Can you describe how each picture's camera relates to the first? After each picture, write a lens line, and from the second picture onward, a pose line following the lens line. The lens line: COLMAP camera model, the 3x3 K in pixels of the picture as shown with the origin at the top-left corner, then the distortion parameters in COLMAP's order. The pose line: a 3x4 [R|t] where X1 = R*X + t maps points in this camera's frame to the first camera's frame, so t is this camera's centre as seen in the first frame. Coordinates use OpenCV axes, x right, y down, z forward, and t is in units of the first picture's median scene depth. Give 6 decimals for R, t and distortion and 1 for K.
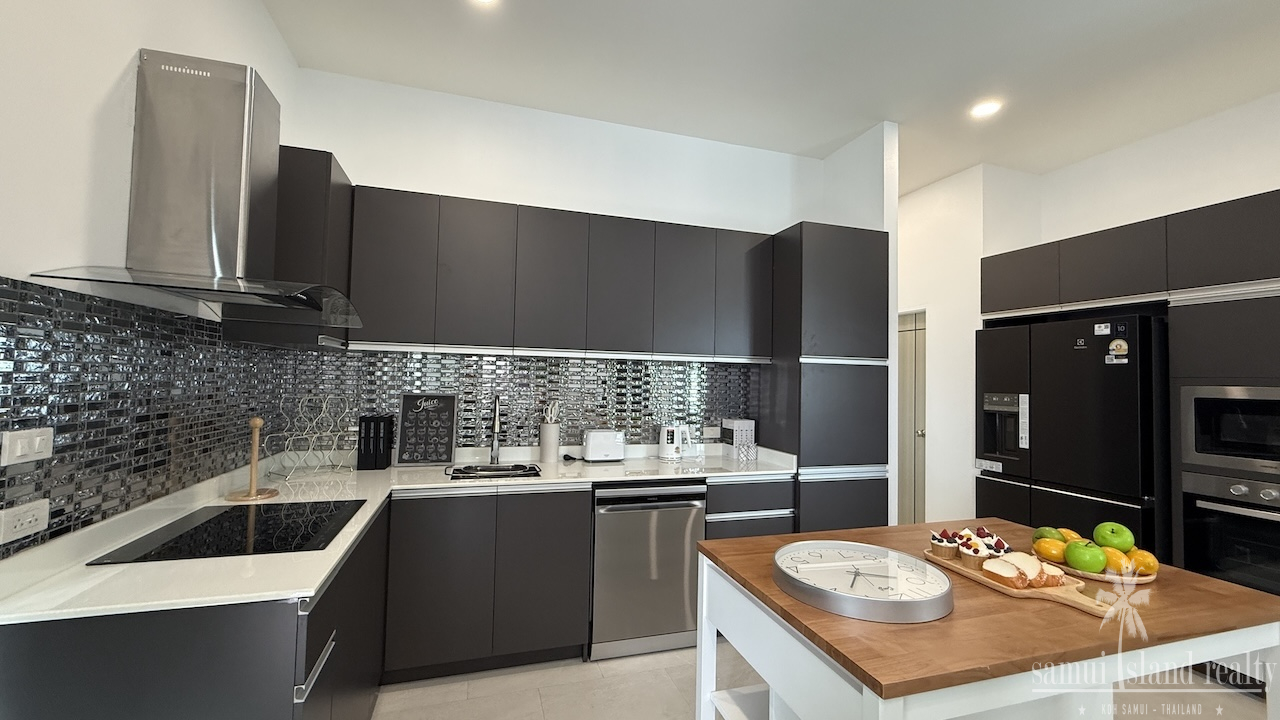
lens RADIAL K [[512.2, 0, 638.2], [0, 512.2, 359.0], [0, 0, 1]] dist [-0.000321, 0.000102]
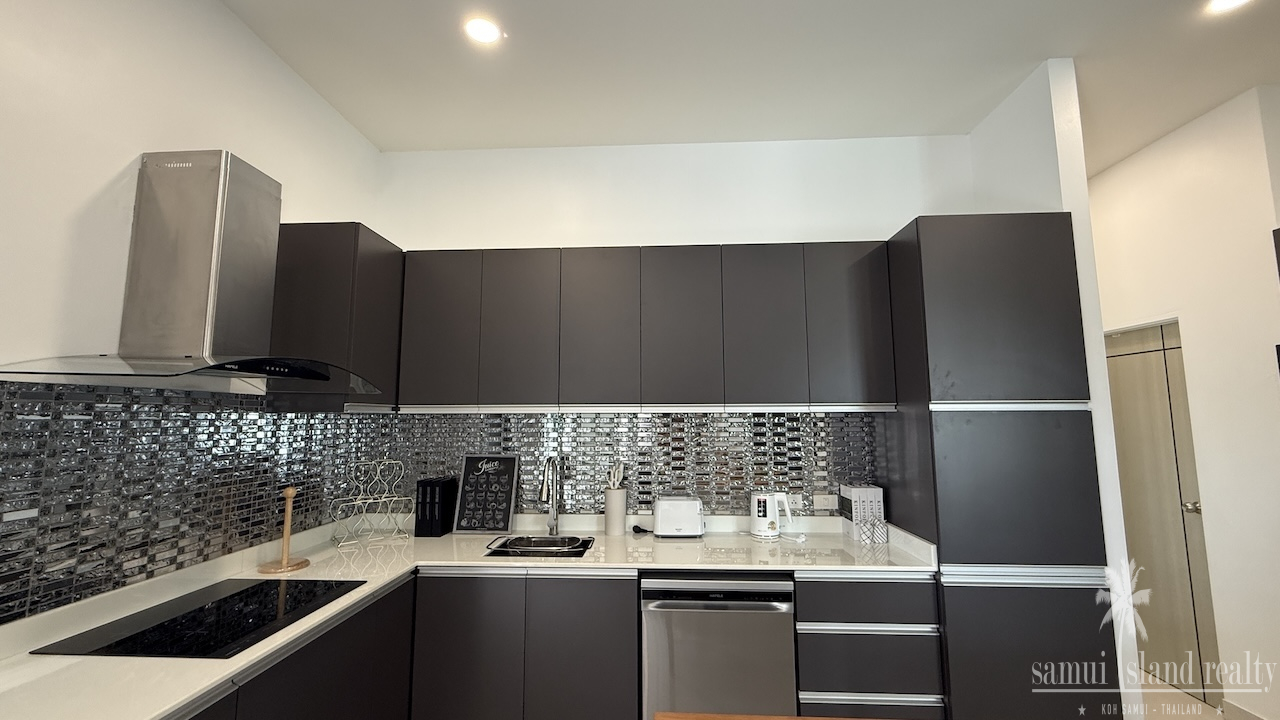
lens RADIAL K [[512.2, 0, 638.2], [0, 512.2, 359.0], [0, 0, 1]] dist [-0.000321, 0.000102]
pose [[0.936356, -0.064054, -0.345158, 0.187476], [0.036804, 0.995706, -0.084938, -0.019262], [0.349117, 0.066829, 0.934693, 0.192595]]
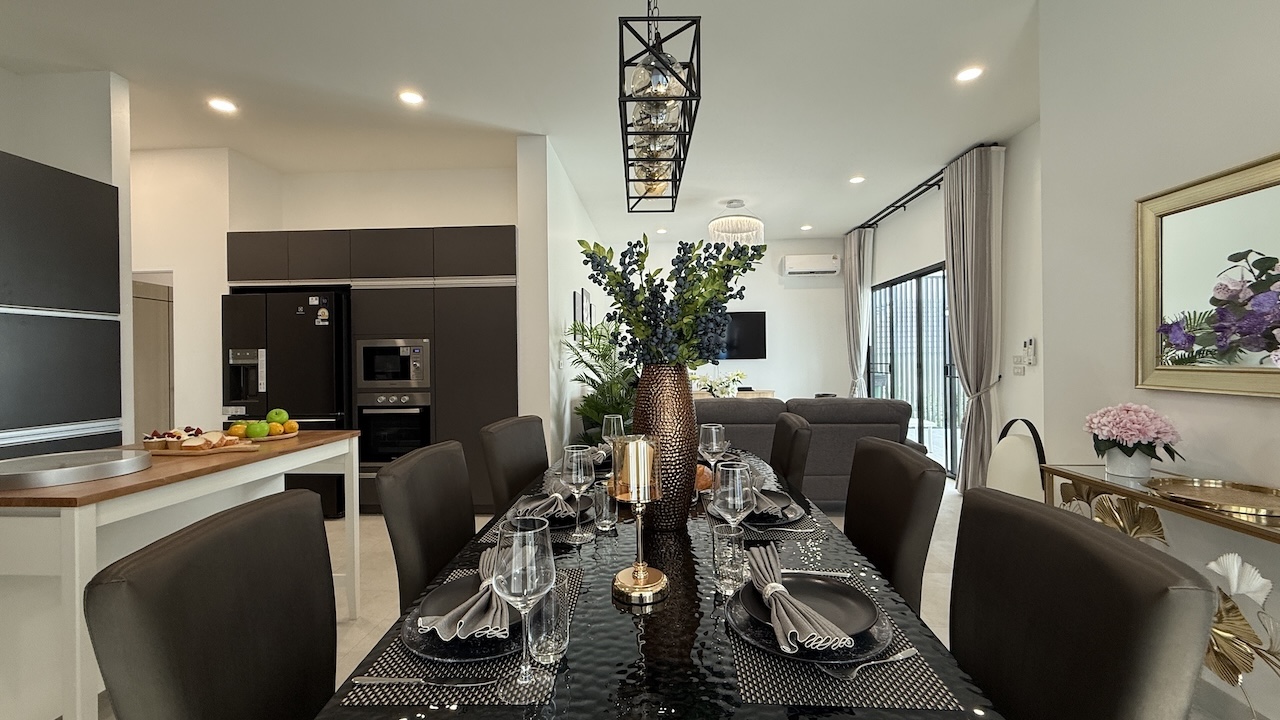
lens RADIAL K [[512.2, 0, 638.2], [0, 512.2, 359.0], [0, 0, 1]] dist [-0.000321, 0.000102]
pose [[0.348345, -0.026453, 0.936993, -0.111820], [-0.018885, 0.999201, 0.035230, 0.035785], [-0.937176, -0.029967, 0.347567, -0.333818]]
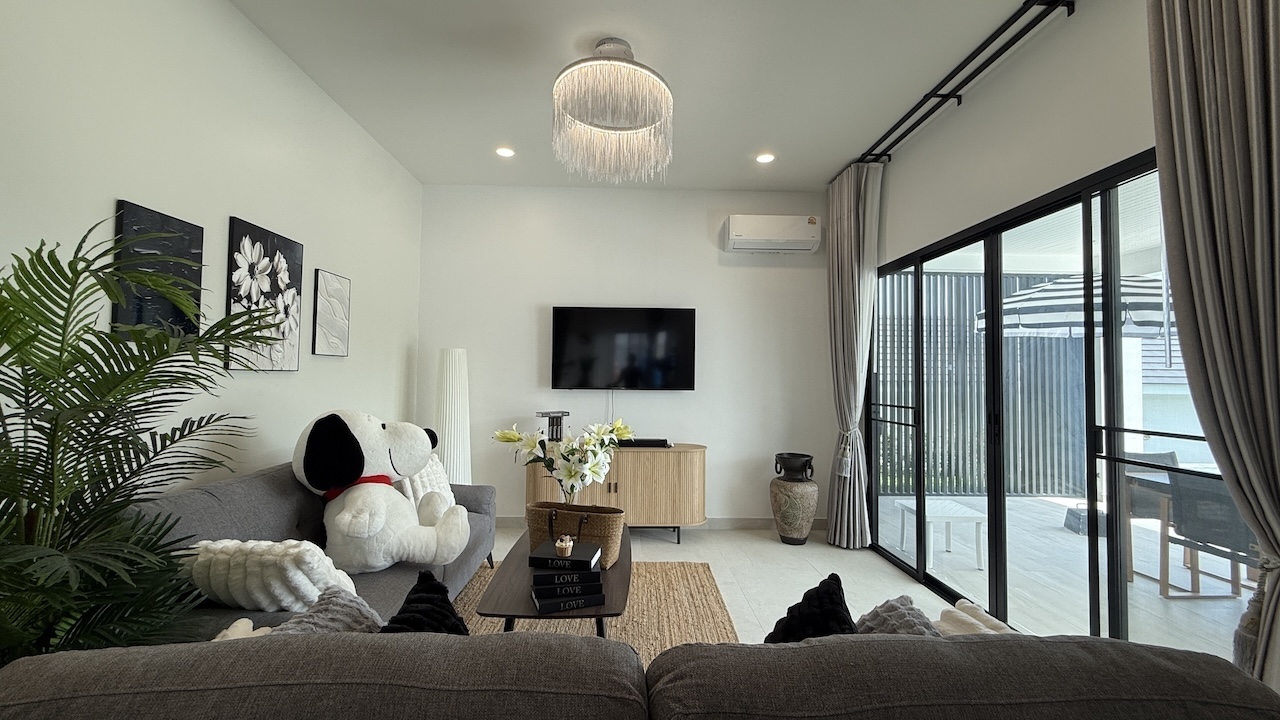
lens RADIAL K [[512.2, 0, 638.2], [0, 512.2, 359.0], [0, 0, 1]] dist [-0.000321, 0.000102]
pose [[0.275717, 0.017368, 0.961082, 1.061112], [-0.044305, 0.999004, -0.005343, 0.036262], [-0.960217, -0.041107, 0.276212, -0.292060]]
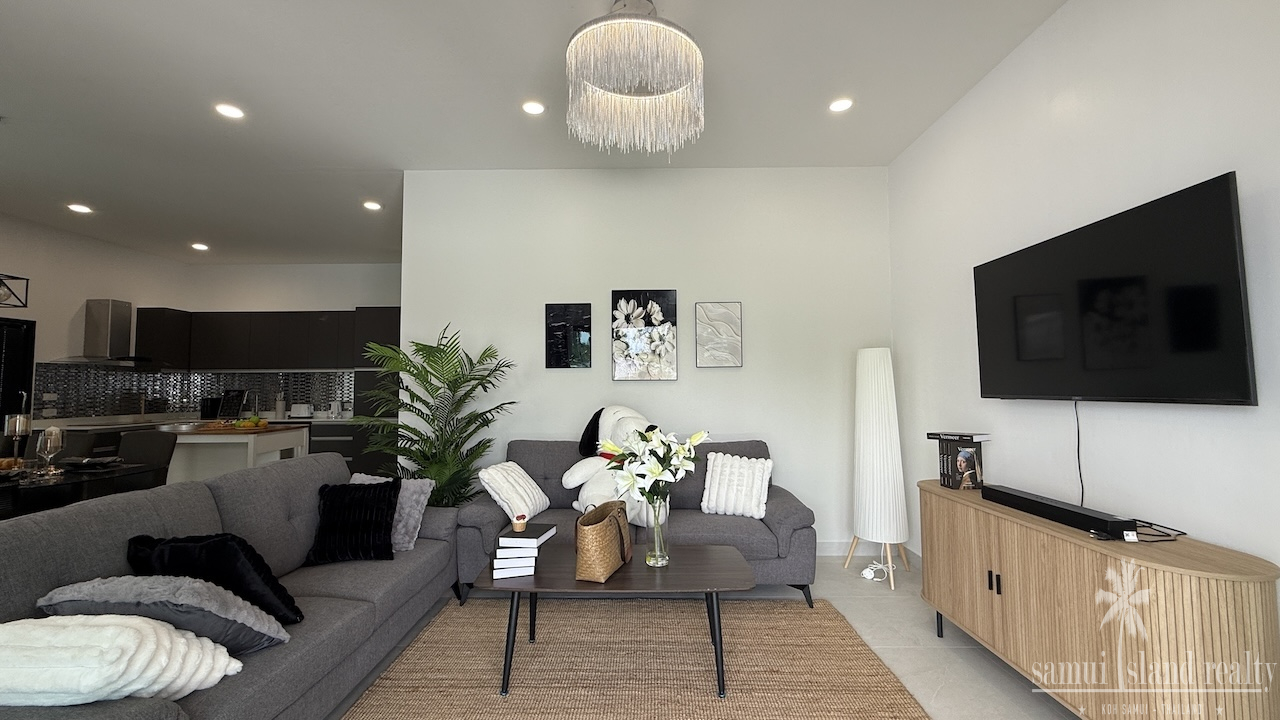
lens RADIAL K [[512.2, 0, 638.2], [0, 512.2, 359.0], [0, 0, 1]] dist [-0.000321, 0.000102]
pose [[0.951494, -0.044014, -0.304502, 2.168499], [0.038460, 0.998967, -0.024217, 0.056052], [0.305253, 0.011331, 0.952204, -0.742275]]
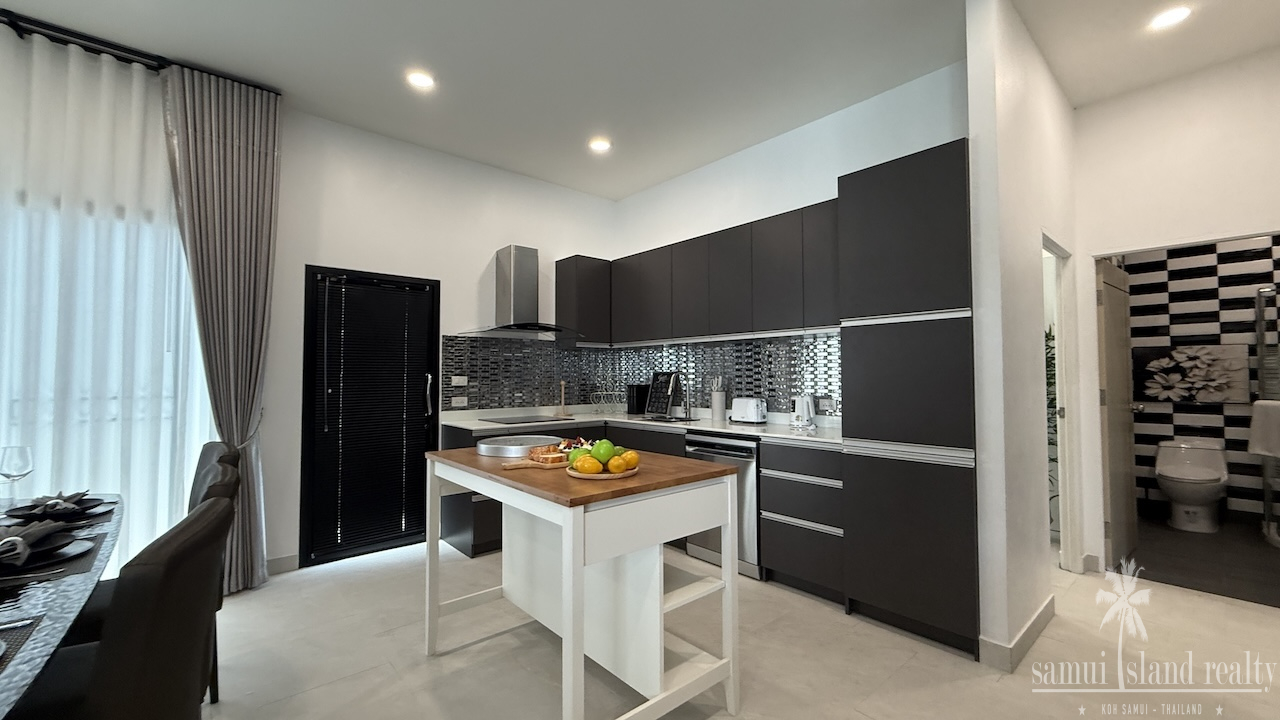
lens RADIAL K [[512.2, 0, 638.2], [0, 512.2, 359.0], [0, 0, 1]] dist [-0.000321, 0.000102]
pose [[0.403279, -0.052758, -0.913555, 1.029325], [0.048572, 0.998163, -0.036203, 0.081275], [0.913787, -0.029774, 0.405101, 0.271257]]
